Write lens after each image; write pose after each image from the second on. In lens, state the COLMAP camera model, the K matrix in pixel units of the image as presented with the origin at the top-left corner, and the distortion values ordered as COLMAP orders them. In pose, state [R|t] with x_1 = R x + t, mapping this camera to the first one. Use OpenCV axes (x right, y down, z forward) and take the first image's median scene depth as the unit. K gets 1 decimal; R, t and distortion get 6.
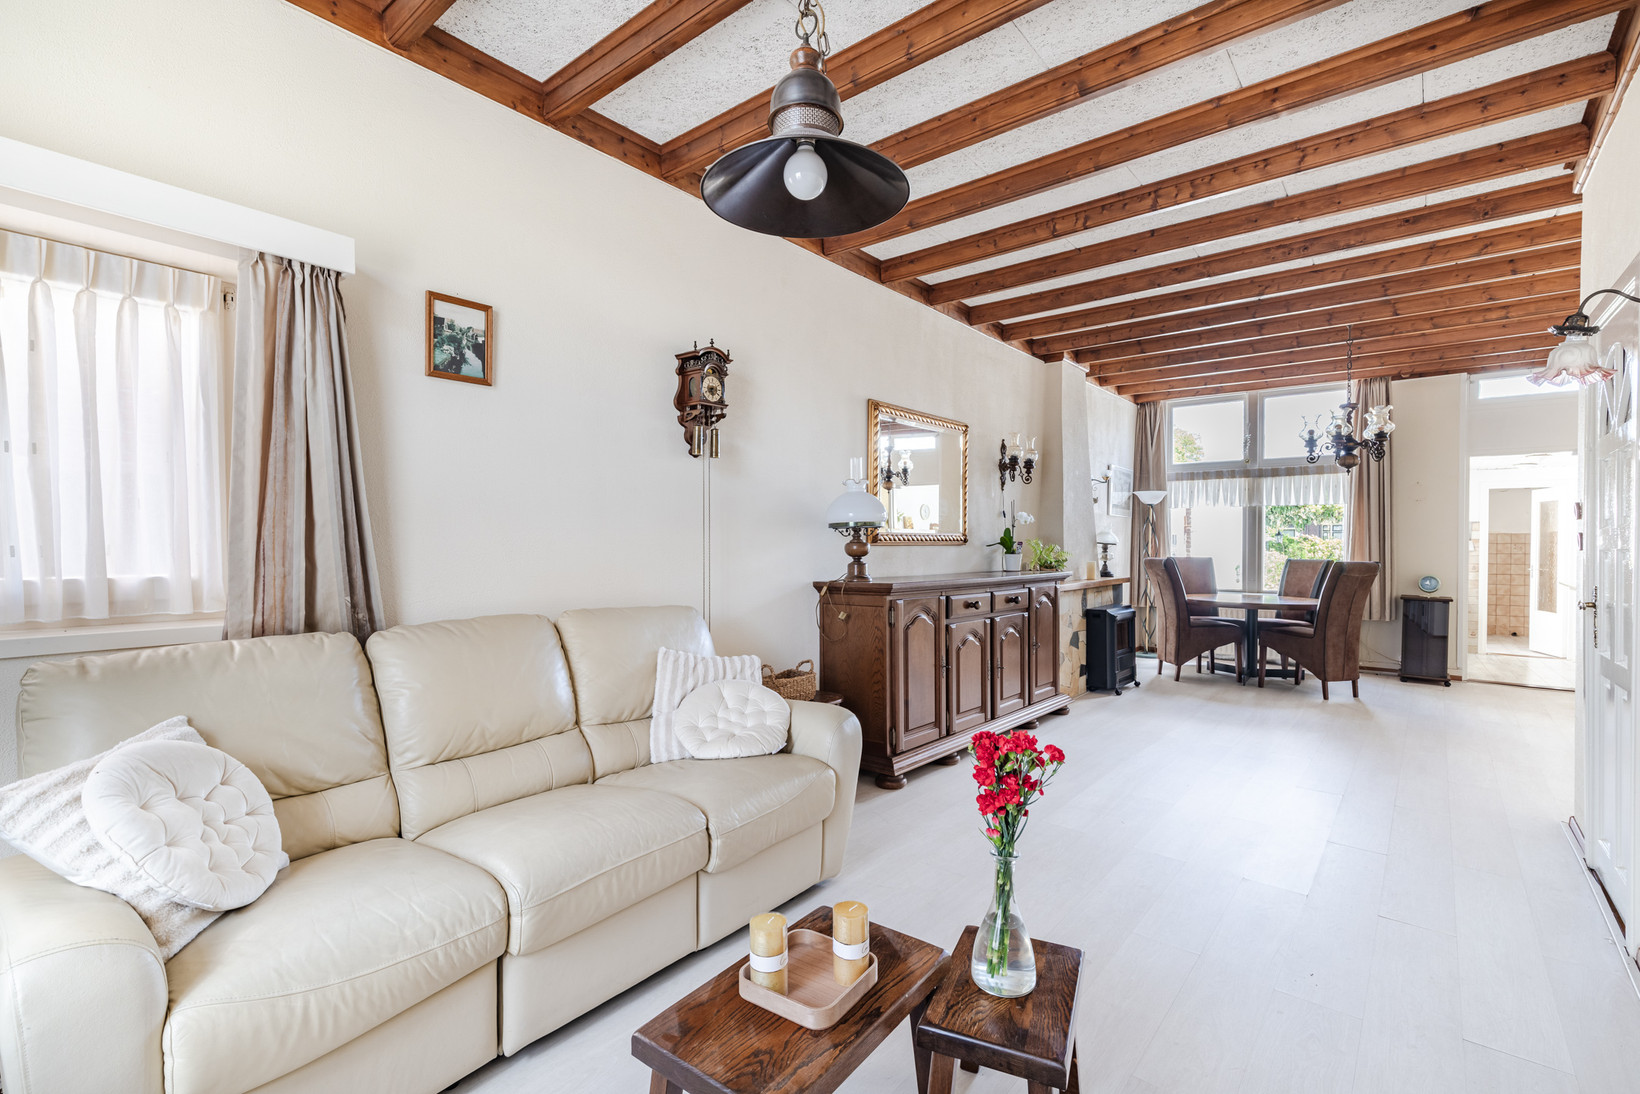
lens RADIAL K [[737.0, 0, 834.7], [0, 737.0, 550.9], [0, 0, 1]] dist [-0.000452, 0.000290]
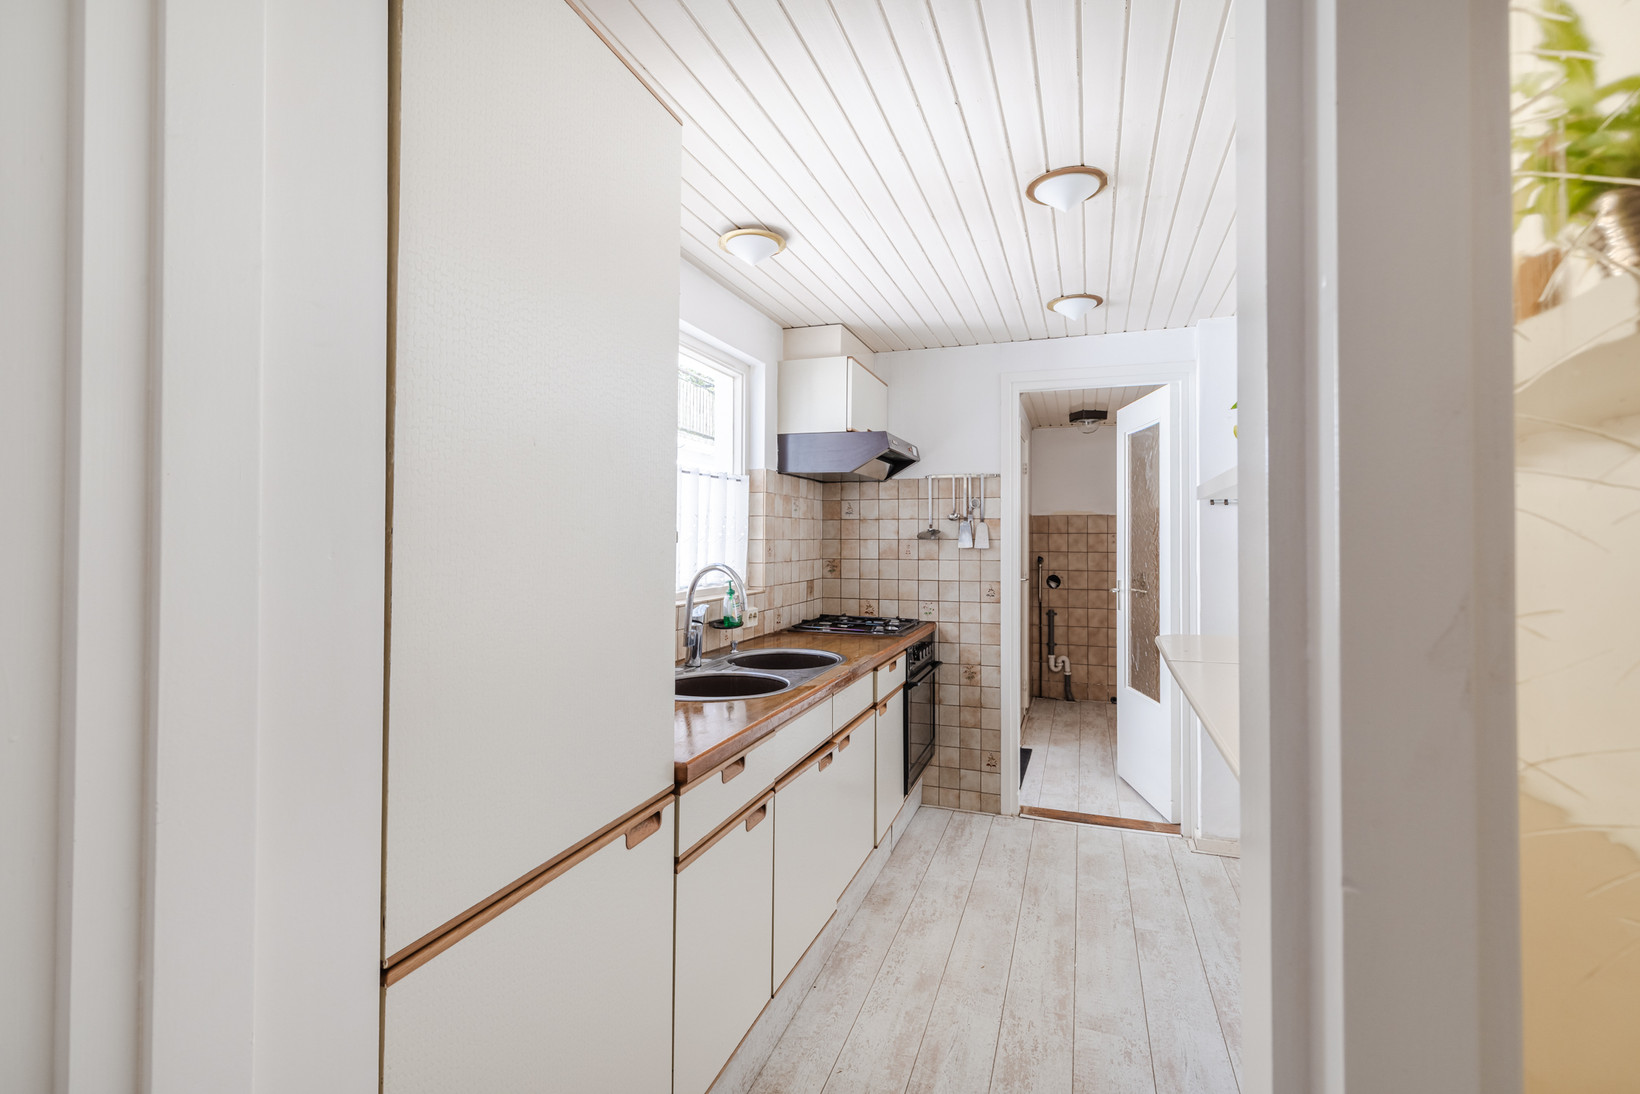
lens RADIAL K [[737.0, 0, 827.6], [0, 737.0, 534.4], [0, 0, 1]] dist [-0.000452, 0.000290]
pose [[0.950538, 0.002392, 0.310600, 0.991041], [0.002366, 0.999886, -0.014941, -0.004852], [-0.310600, 0.014937, 0.950423, 0.980191]]
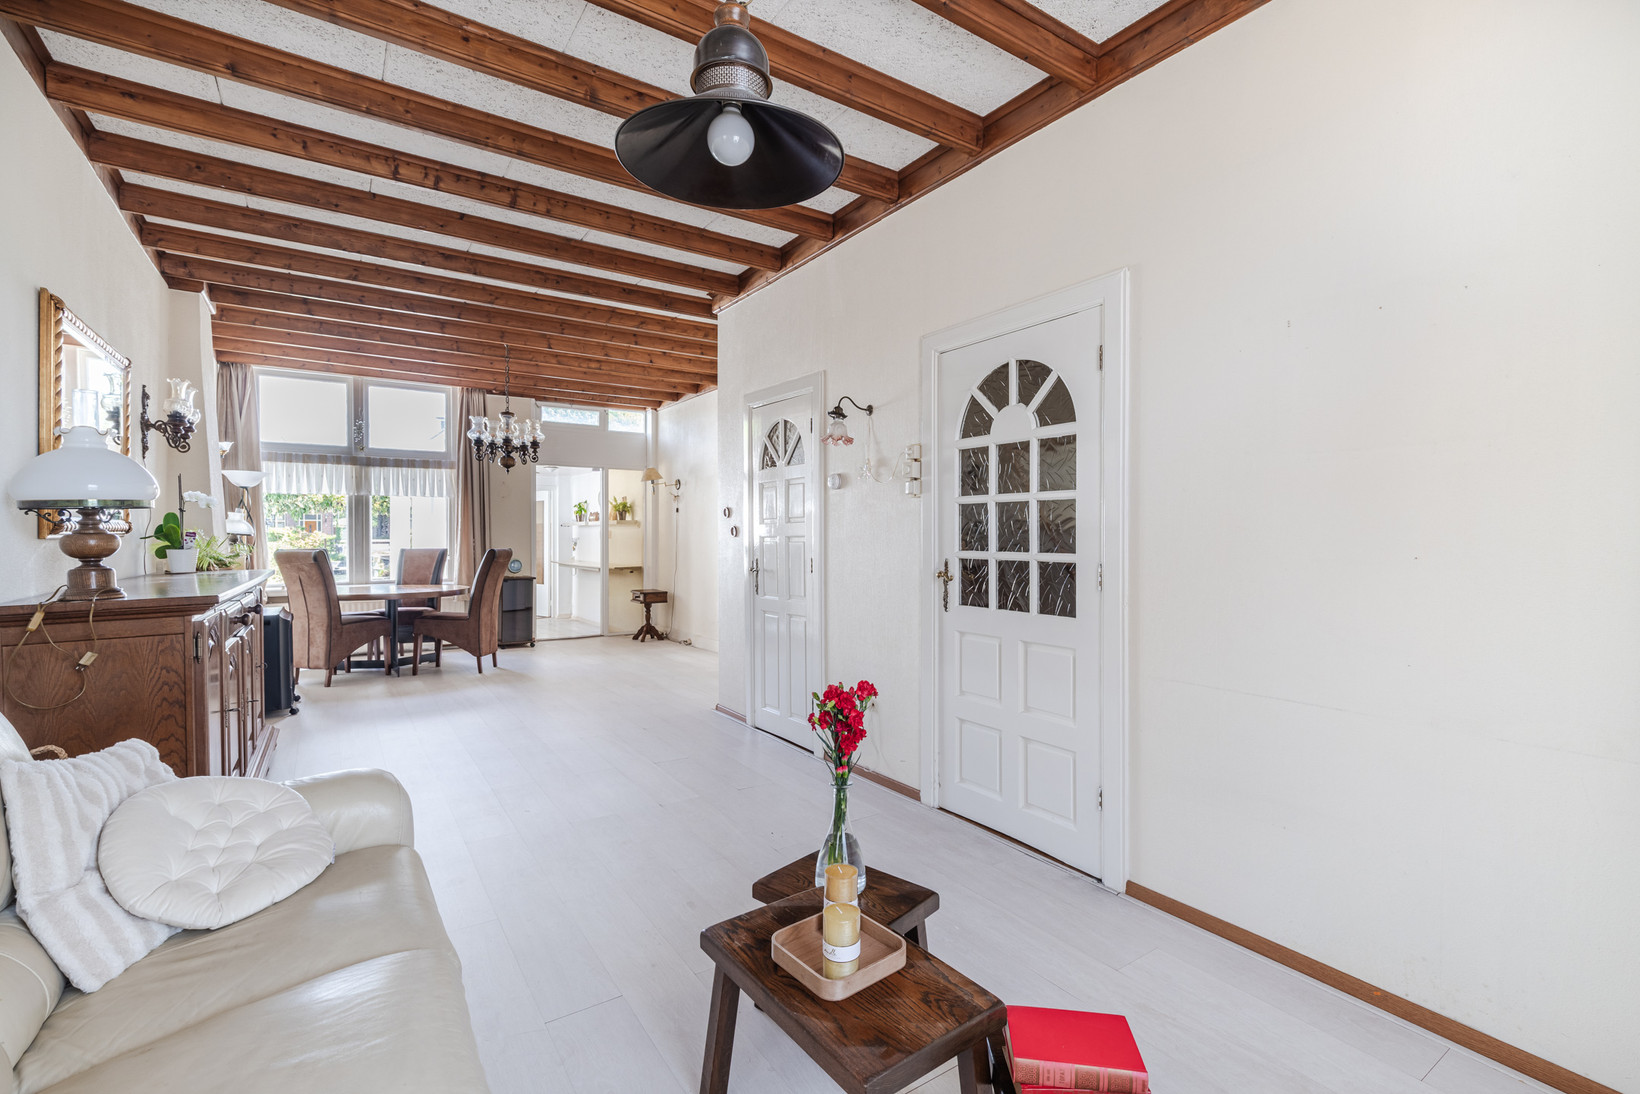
lens RADIAL K [[737.0, 0, 834.3], [0, 737.0, 536.2], [0, 0, 1]] dist [-0.000452, 0.000290]
pose [[0.274558, -0.006491, 0.961549, -0.240666], [0.012206, 0.999920, 0.003265, -0.002575], [-0.961493, 0.010840, 0.274616, 0.166442]]
